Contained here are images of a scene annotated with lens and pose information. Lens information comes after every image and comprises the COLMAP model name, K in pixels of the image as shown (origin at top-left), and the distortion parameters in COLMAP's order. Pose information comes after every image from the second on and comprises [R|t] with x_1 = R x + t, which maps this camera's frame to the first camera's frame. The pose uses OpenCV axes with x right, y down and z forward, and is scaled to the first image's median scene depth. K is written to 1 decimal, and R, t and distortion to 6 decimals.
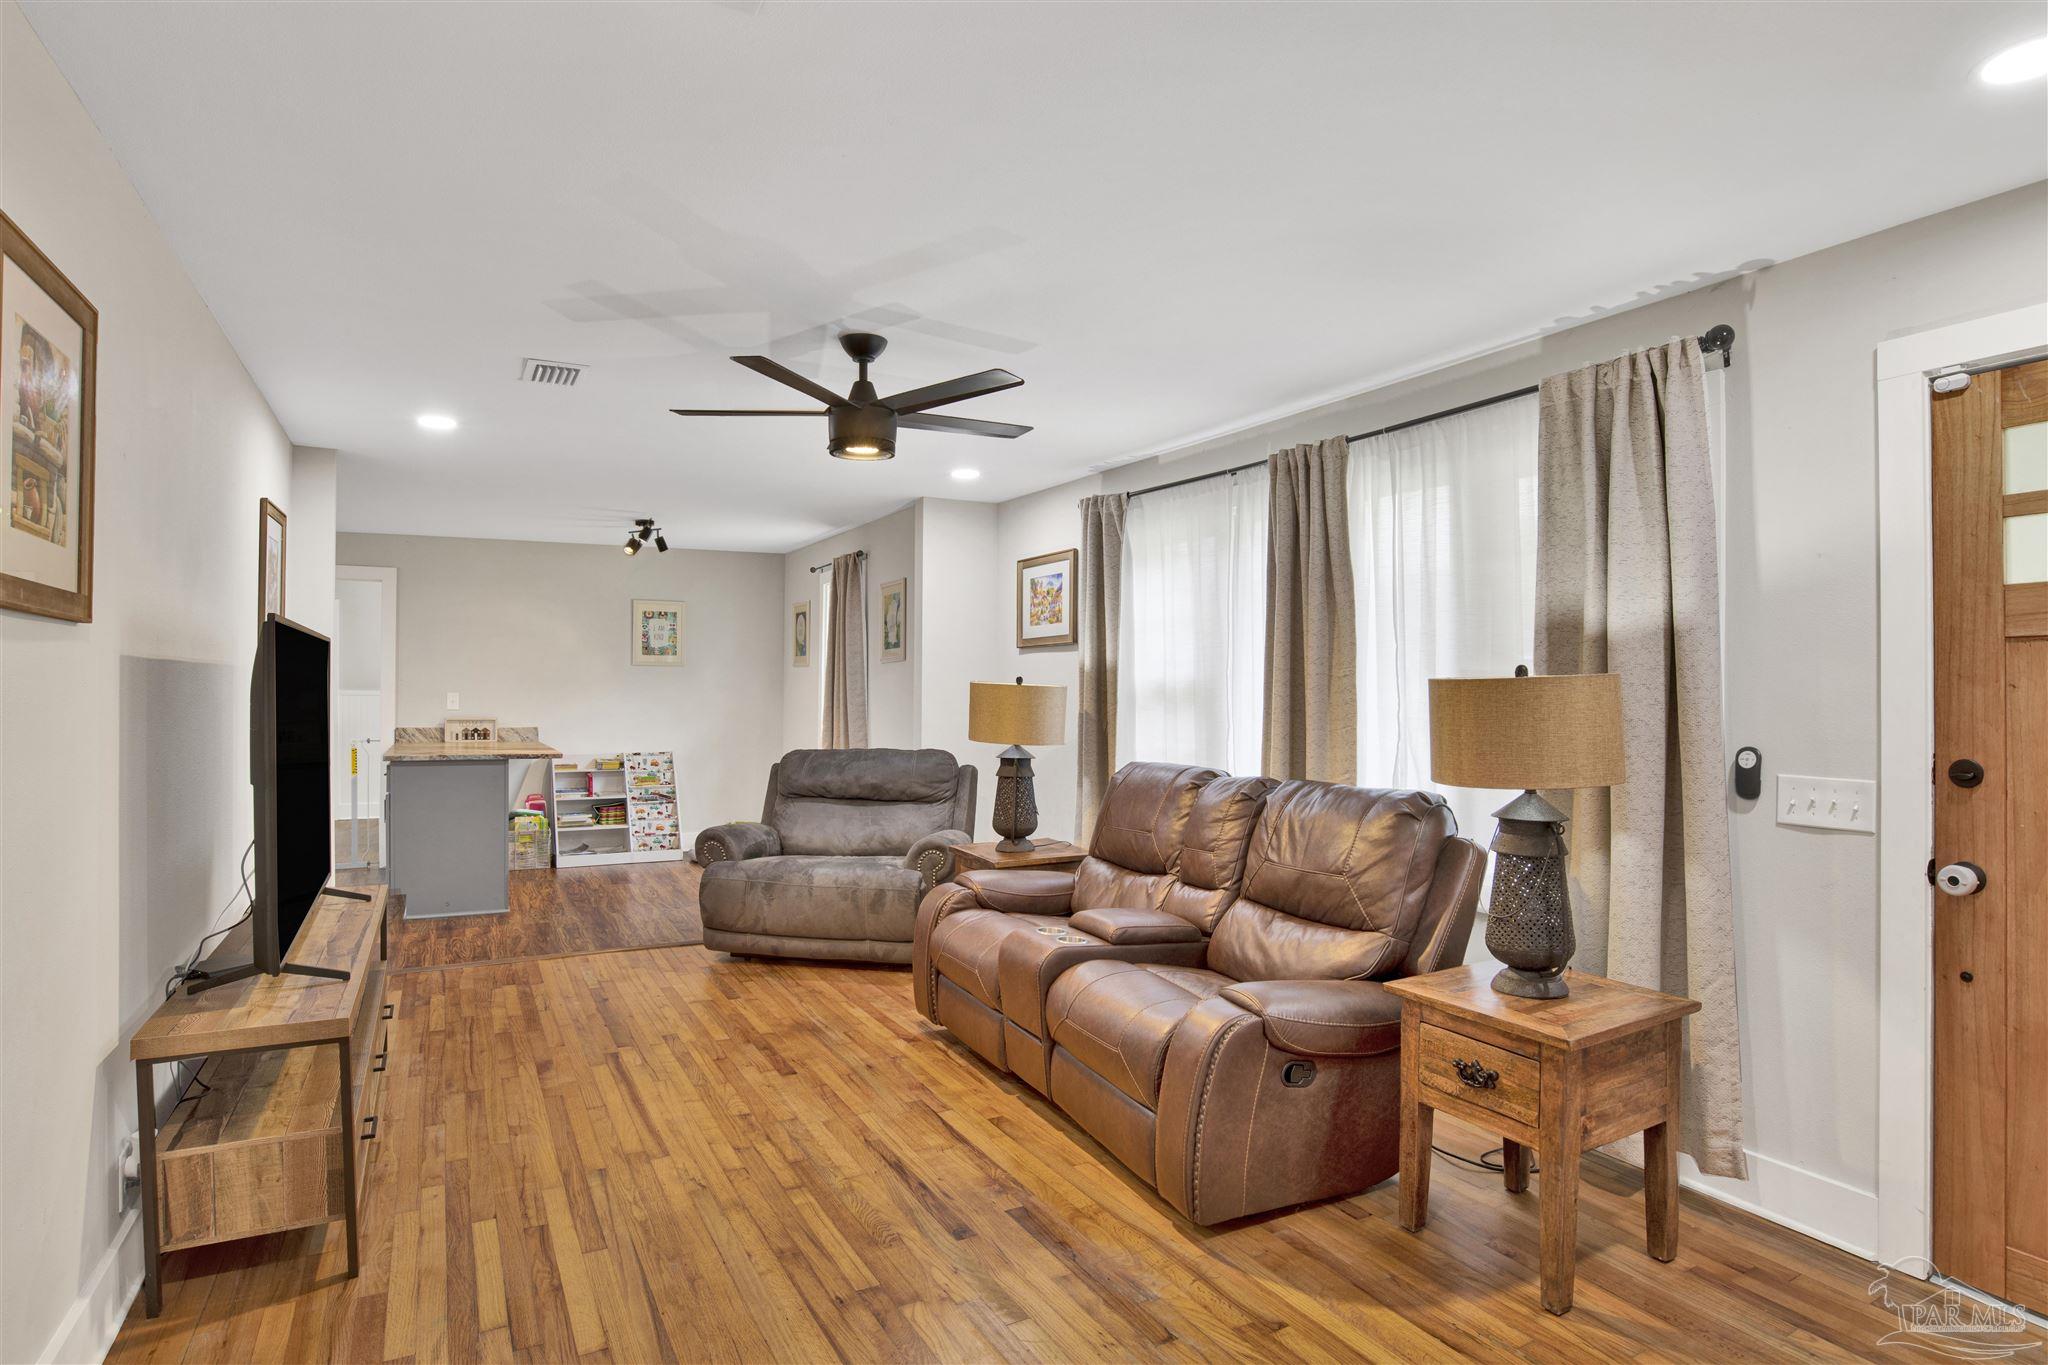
lens RADIAL K [[1158.2, 0, 1010.8], [0, 1158.2, 690.8], [0, 0, 1]] dist [-0.039919, 0.000731]
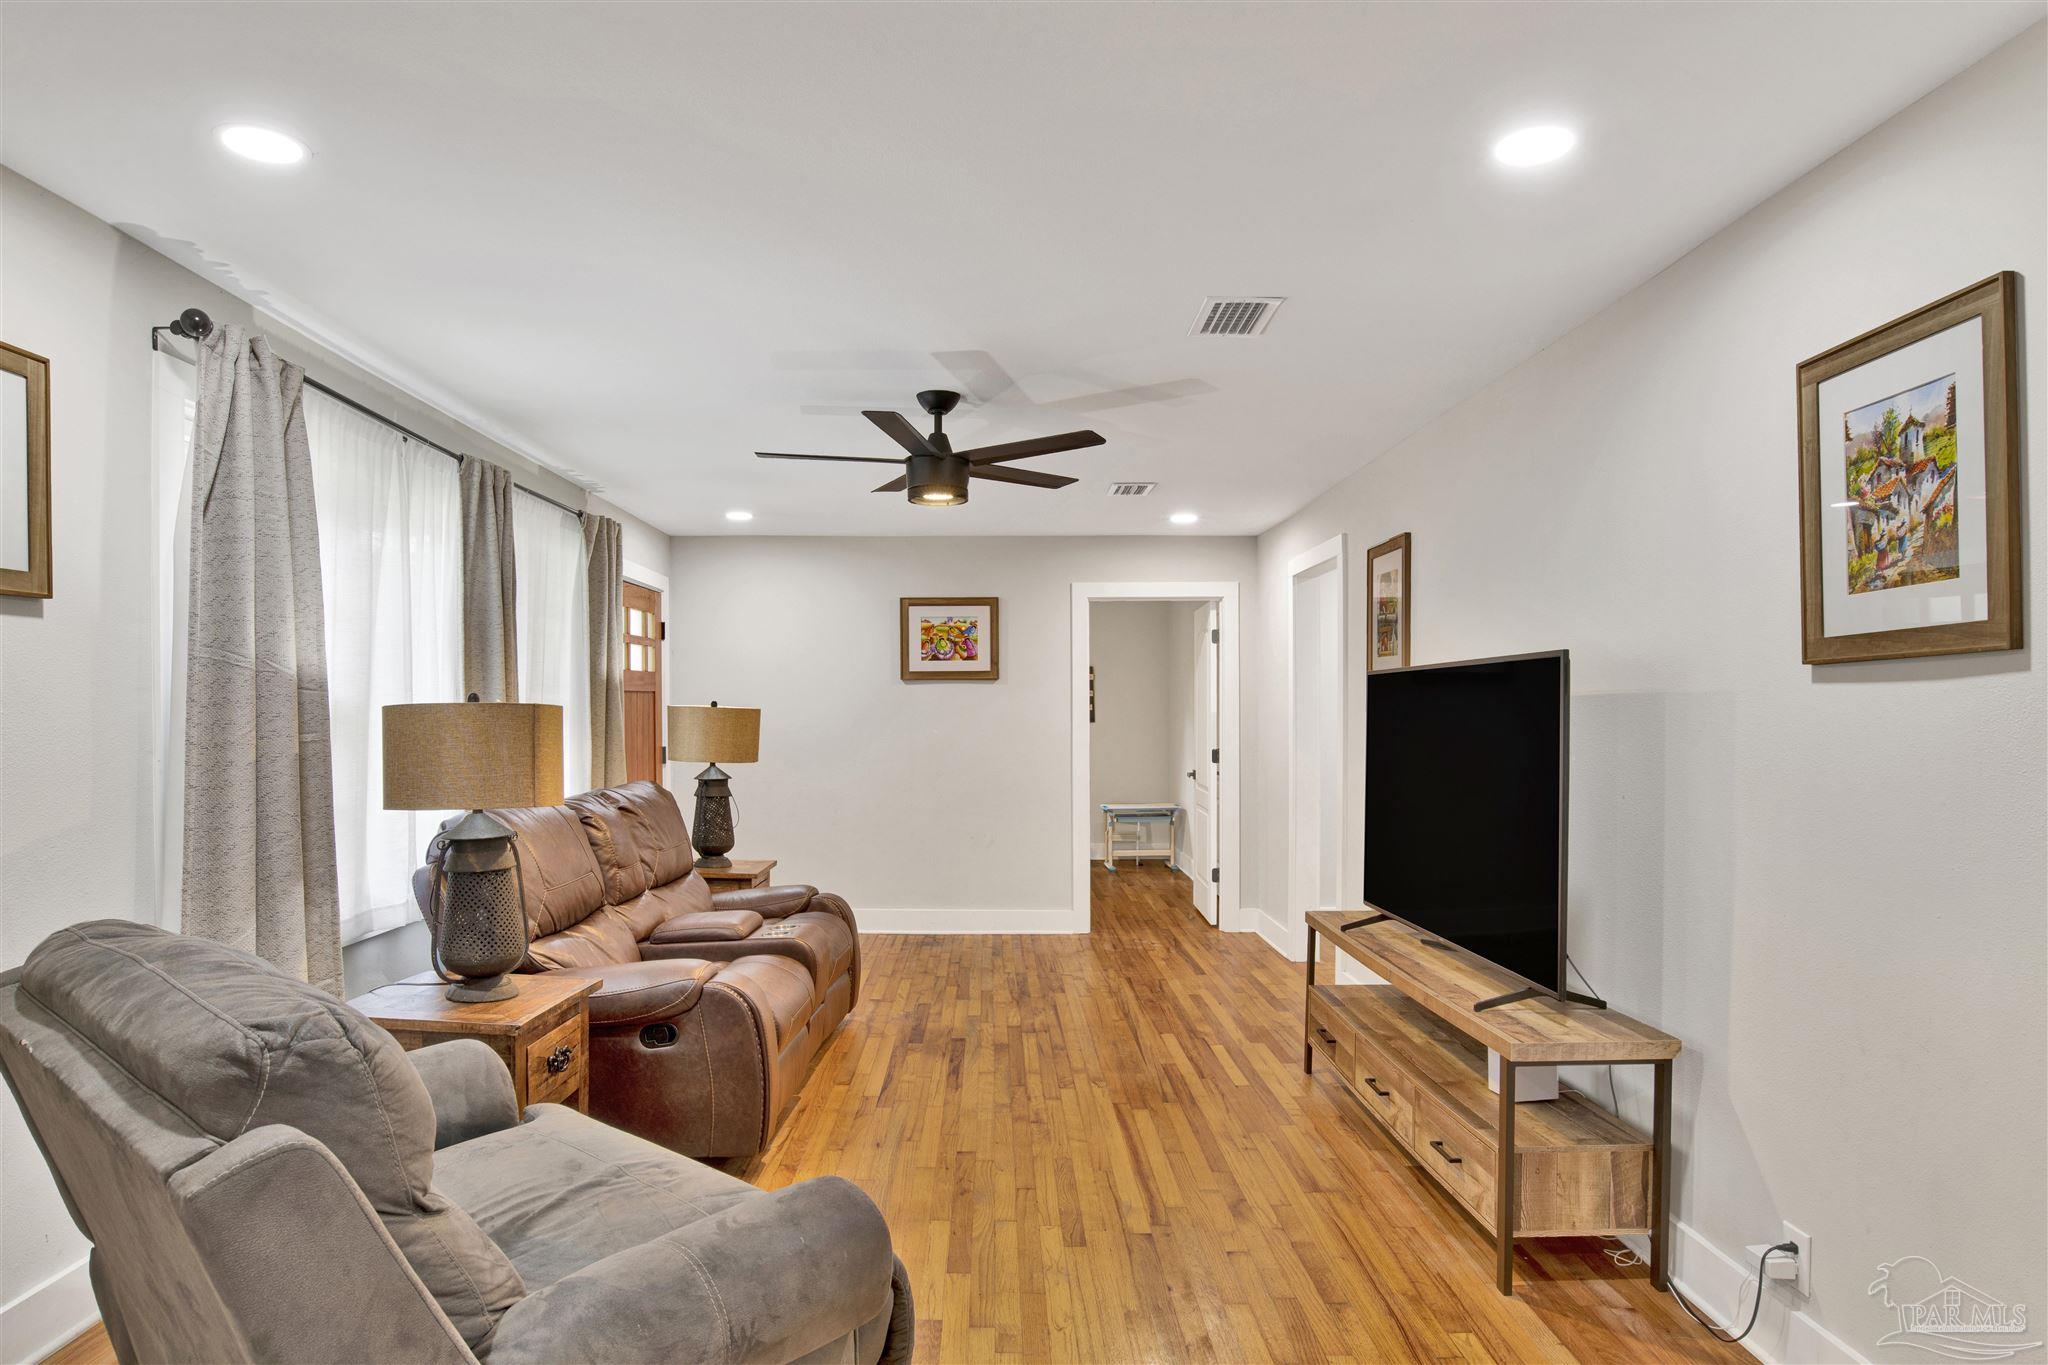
lens RADIAL K [[1161.5, 0, 1024.0], [0, 1161.5, 682.5], [0, 0, 1]] dist [-0.021494, 0.000111]
pose [[-0.902582, 0.004817, 0.430491, -0.671515], [-0.005184, 0.999743, -0.022057, -0.008568], [-0.430486, -0.022140, -0.902326, 1.949969]]
